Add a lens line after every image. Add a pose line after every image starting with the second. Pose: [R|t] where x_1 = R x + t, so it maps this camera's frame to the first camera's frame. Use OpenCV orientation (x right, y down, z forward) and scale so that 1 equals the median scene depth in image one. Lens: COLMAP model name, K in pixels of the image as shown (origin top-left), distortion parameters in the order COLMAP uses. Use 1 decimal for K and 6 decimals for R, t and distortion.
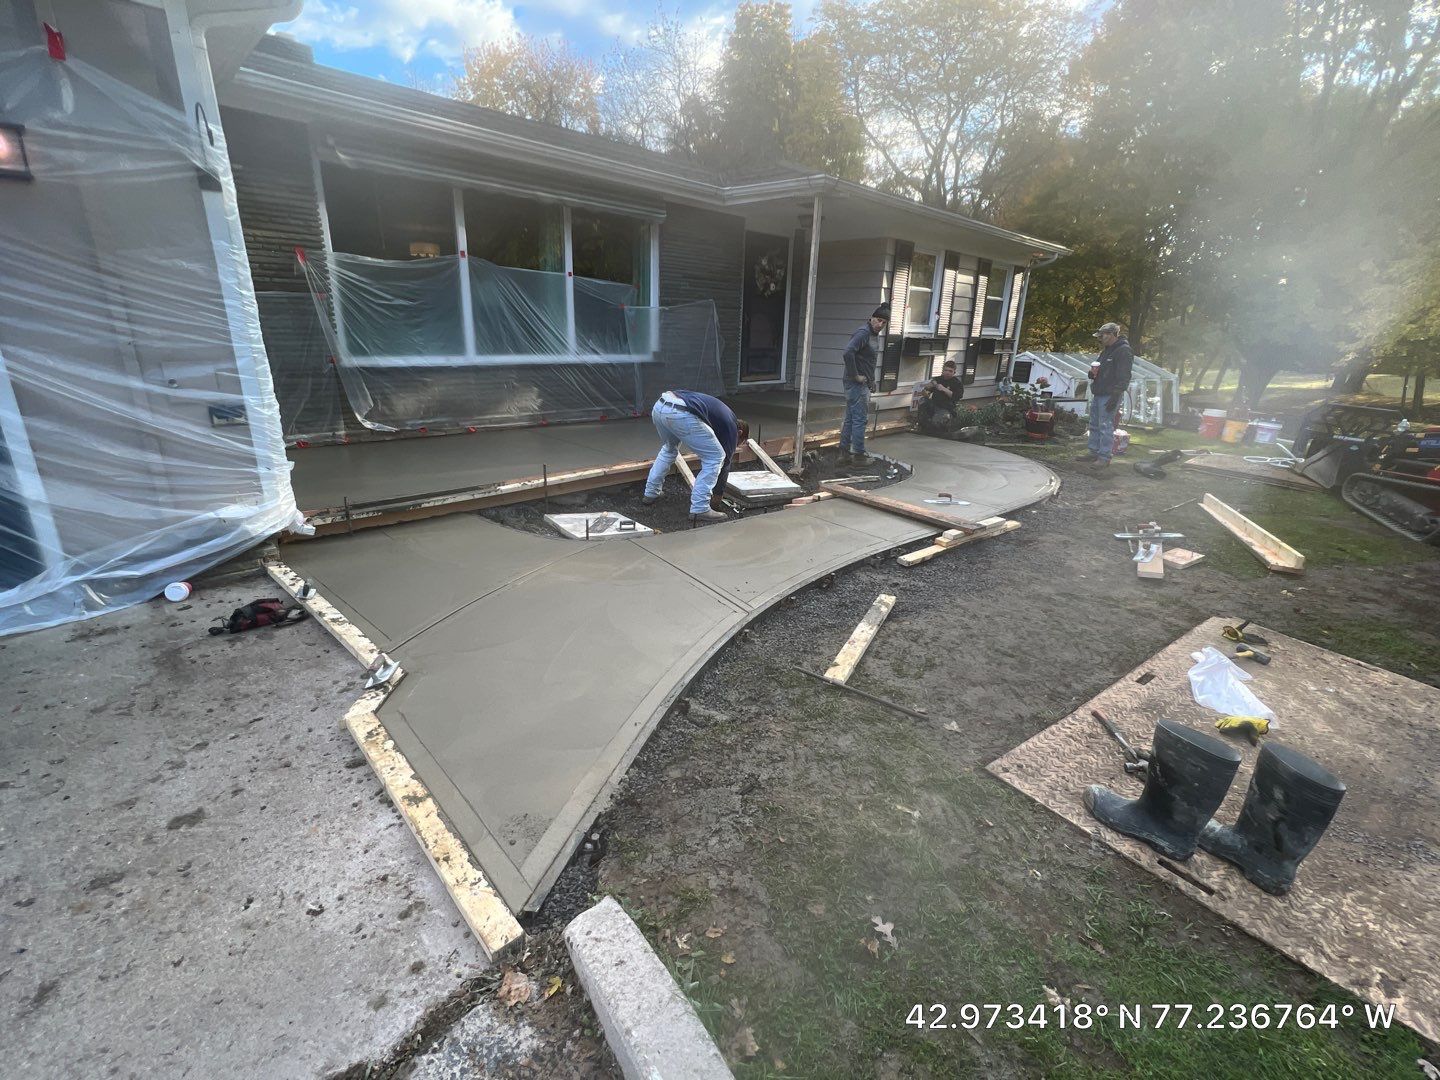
lens RADIAL K [[650.0, 0, 721.4], [0, 650.0, 546.7], [0, 0, 1]] dist [-0.004757, 0.002280]
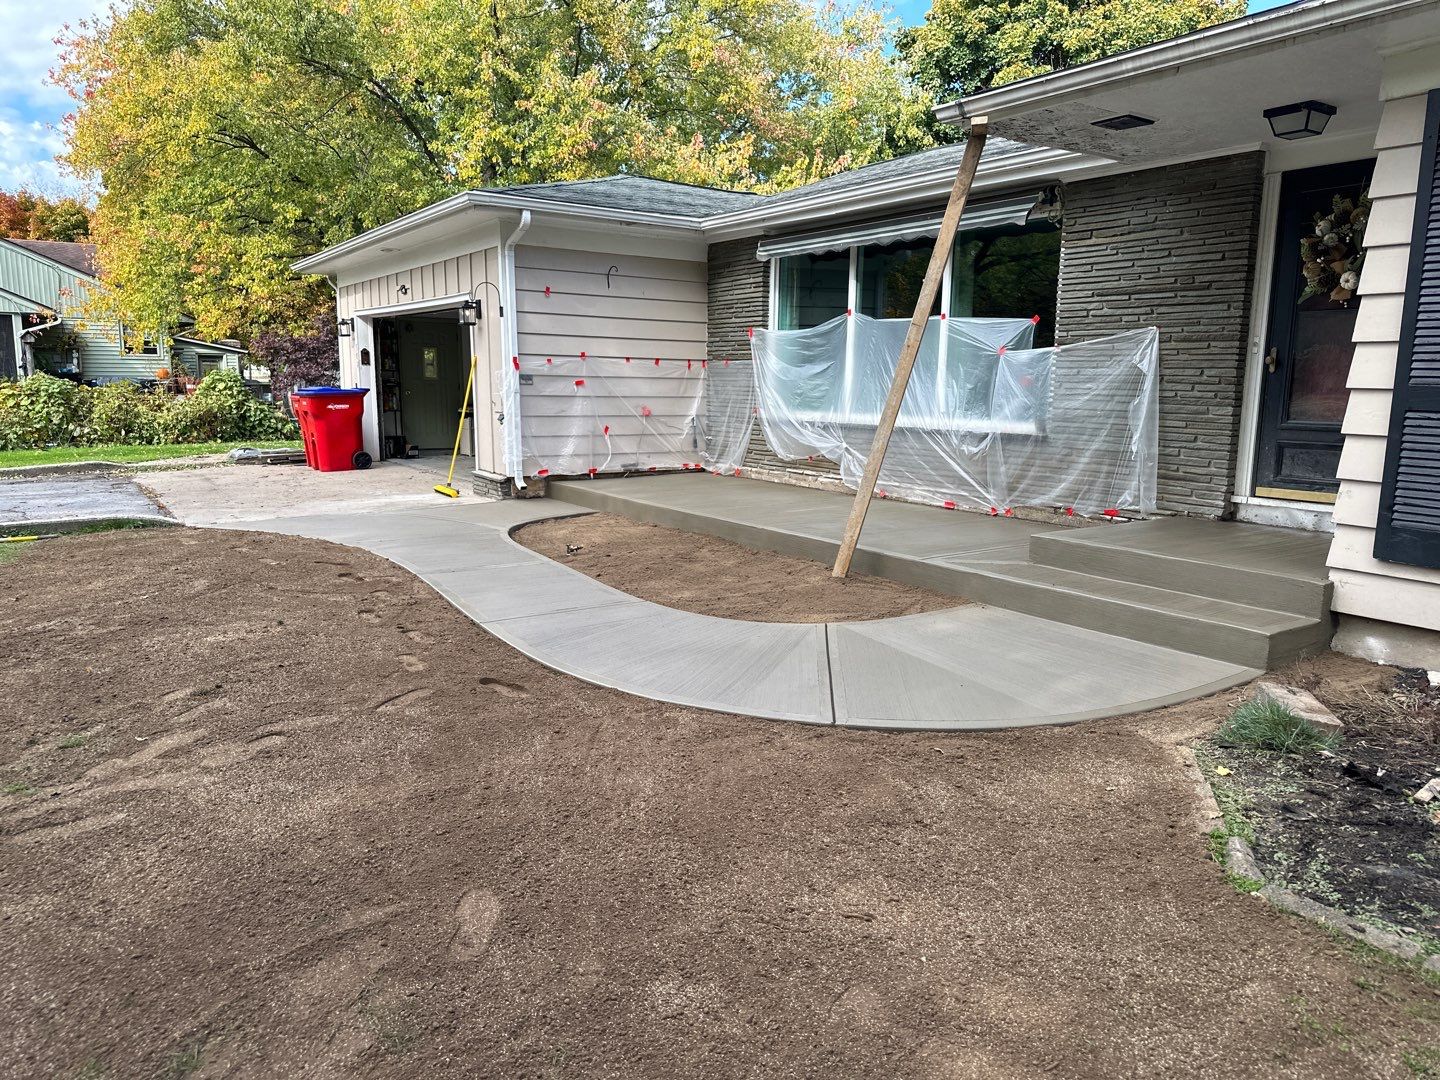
lens RADIAL K [[1020.5, 0, 713.2], [0, 1020.5, 553.7], [0, 0, 1]] dist [0.049642, -0.050526]
pose [[-0.197373, 0.133346, -0.971217, 1.416381], [-0.334745, 0.921993, 0.194615, -0.412516], [0.921406, 0.363522, -0.137339, 1.376626]]
